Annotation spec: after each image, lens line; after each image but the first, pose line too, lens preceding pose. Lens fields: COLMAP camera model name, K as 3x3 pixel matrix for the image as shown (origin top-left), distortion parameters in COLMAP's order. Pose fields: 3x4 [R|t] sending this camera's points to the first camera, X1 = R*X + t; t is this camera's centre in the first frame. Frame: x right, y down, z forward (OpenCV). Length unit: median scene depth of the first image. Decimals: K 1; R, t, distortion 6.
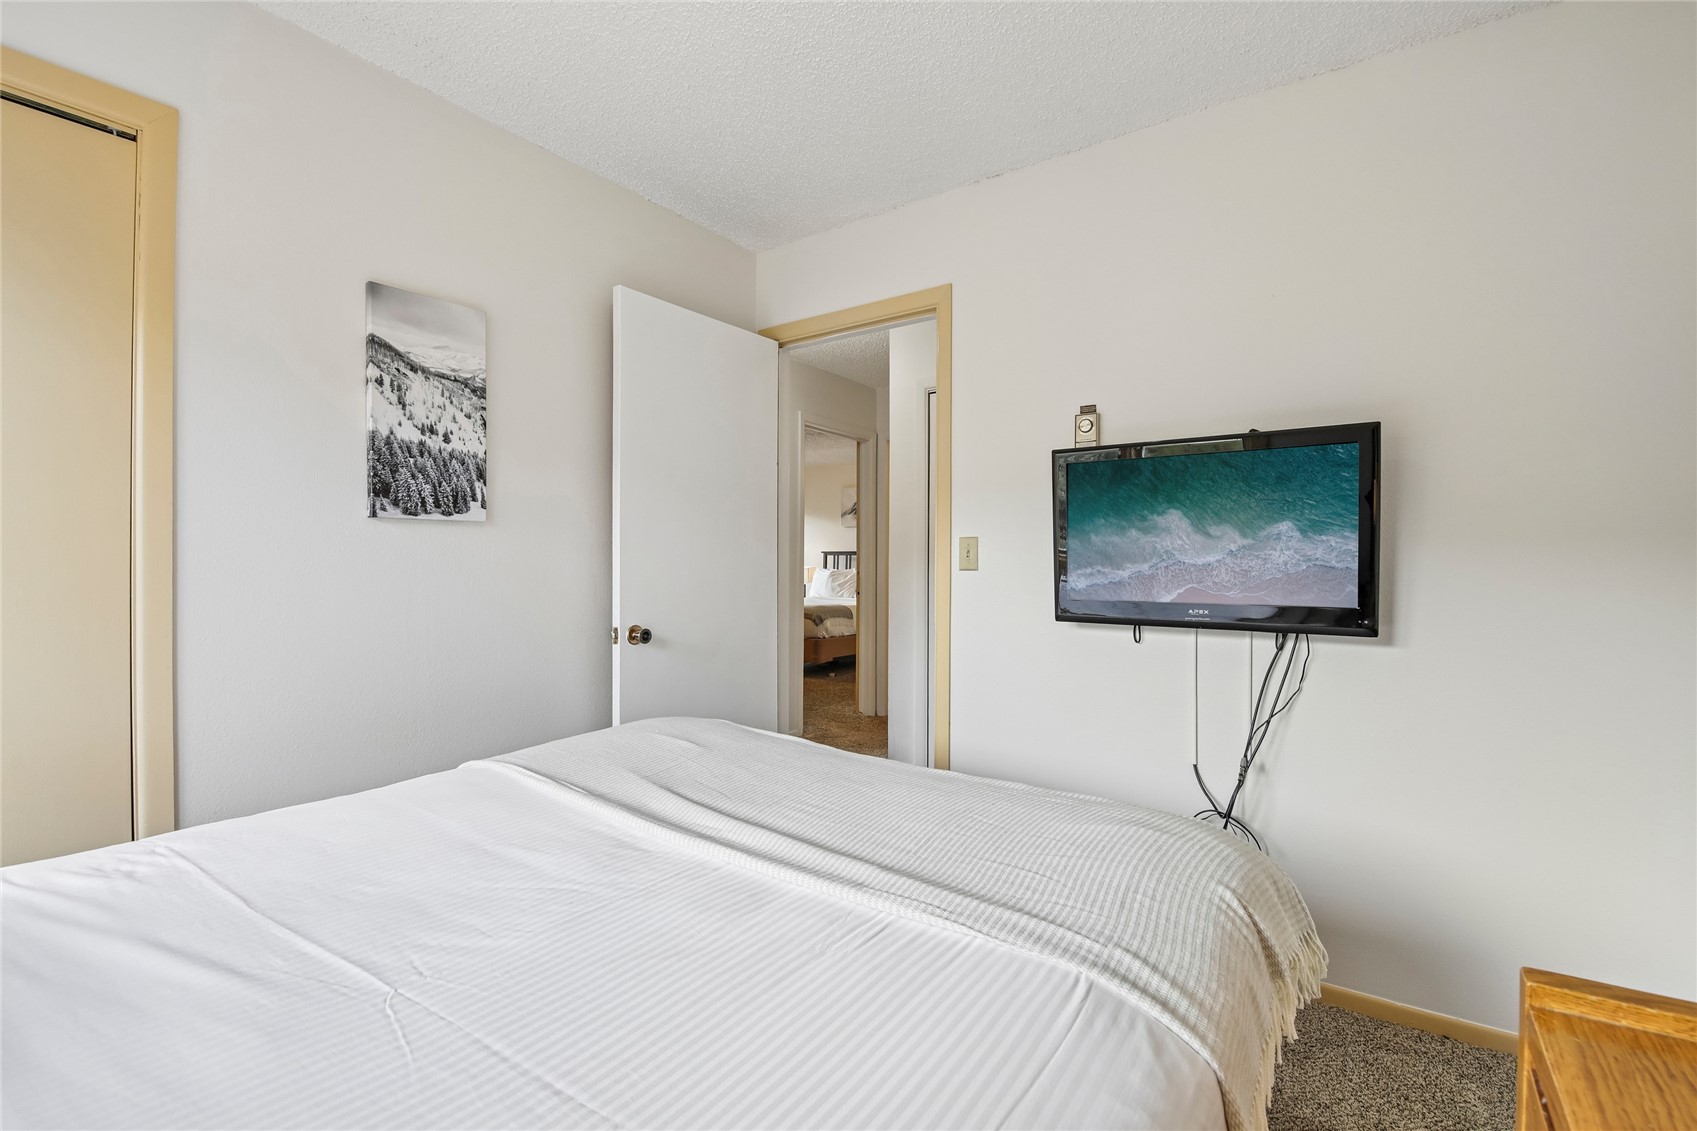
lens RADIAL K [[724.2, 0, 845.1], [0, 724.2, 566.4], [0, 0, 1]] dist [-0.000014, 0.000000]
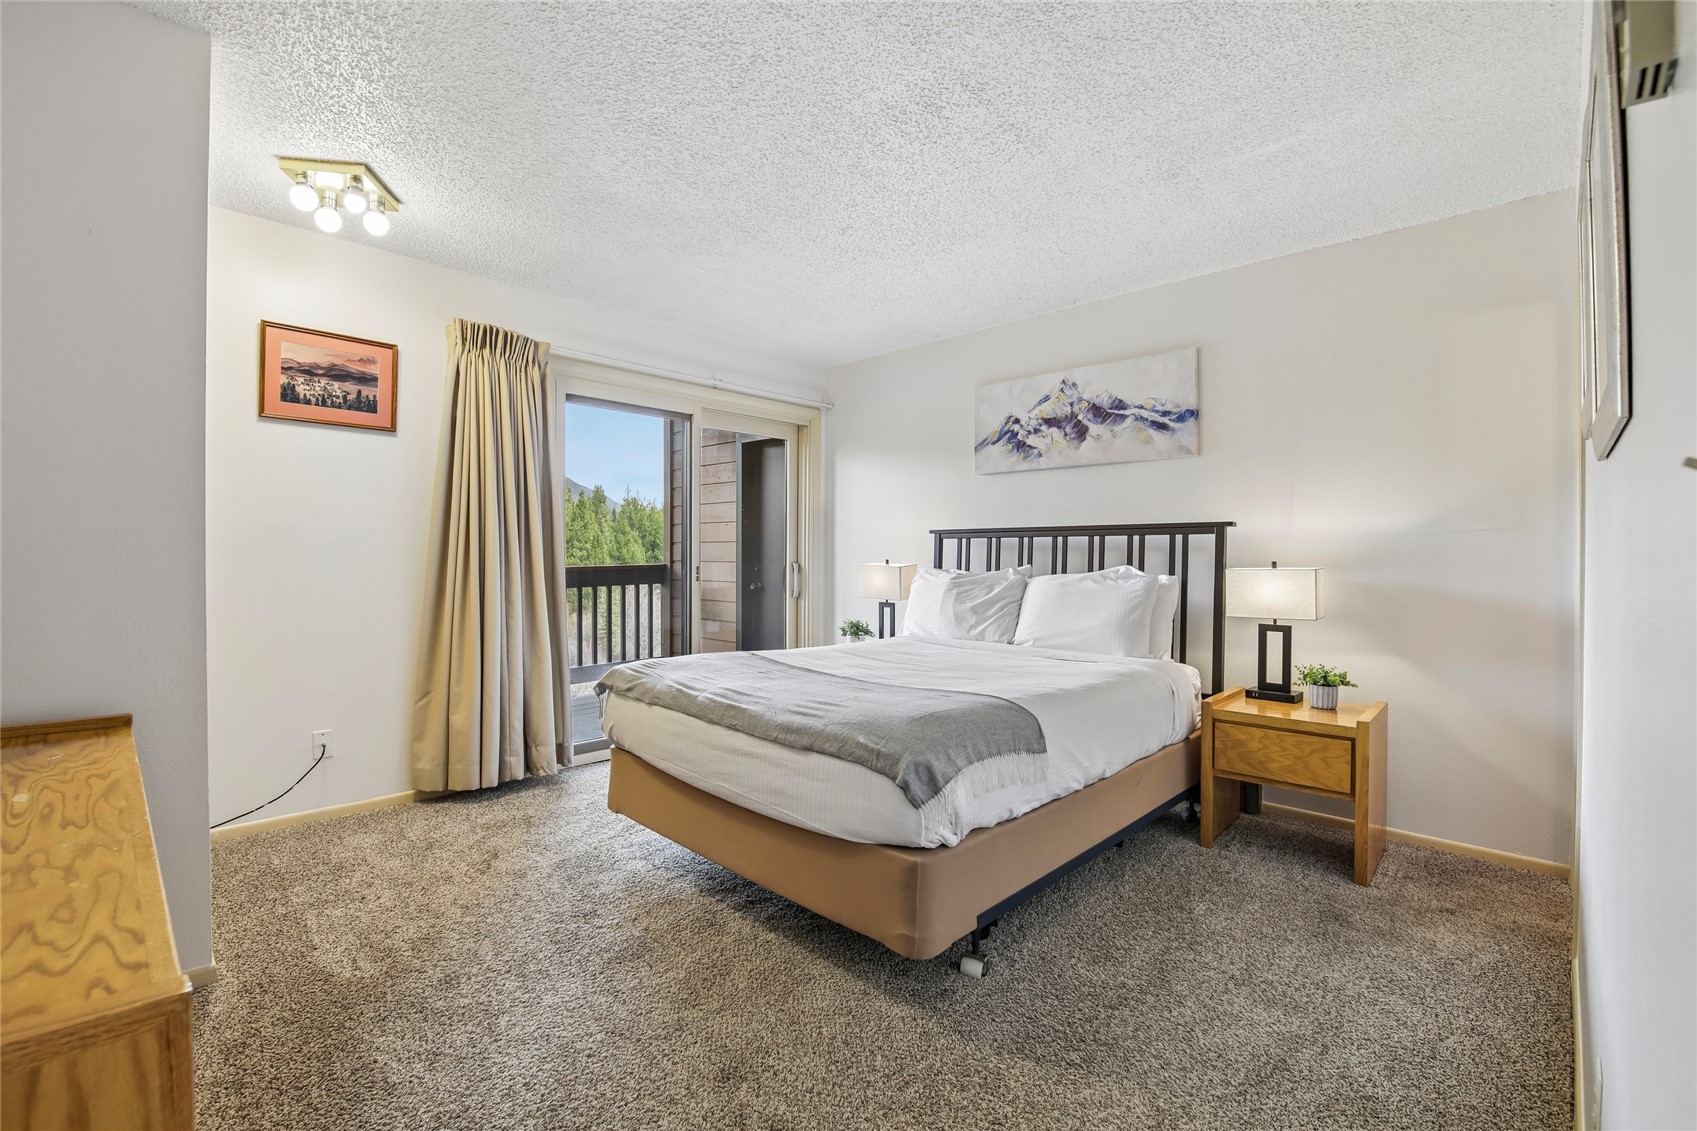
lens RADIAL K [[730.8, 0, 844.9], [0, 730.8, 559.1], [0, 0, 1]] dist [-0.012043, -0.002029]
pose [[0.989420, 0.000394, -0.145080, -0.020542], [-0.000910, 0.999994, -0.003485, -0.001430], [0.145078, 0.003580, 0.989414, 0.580553]]
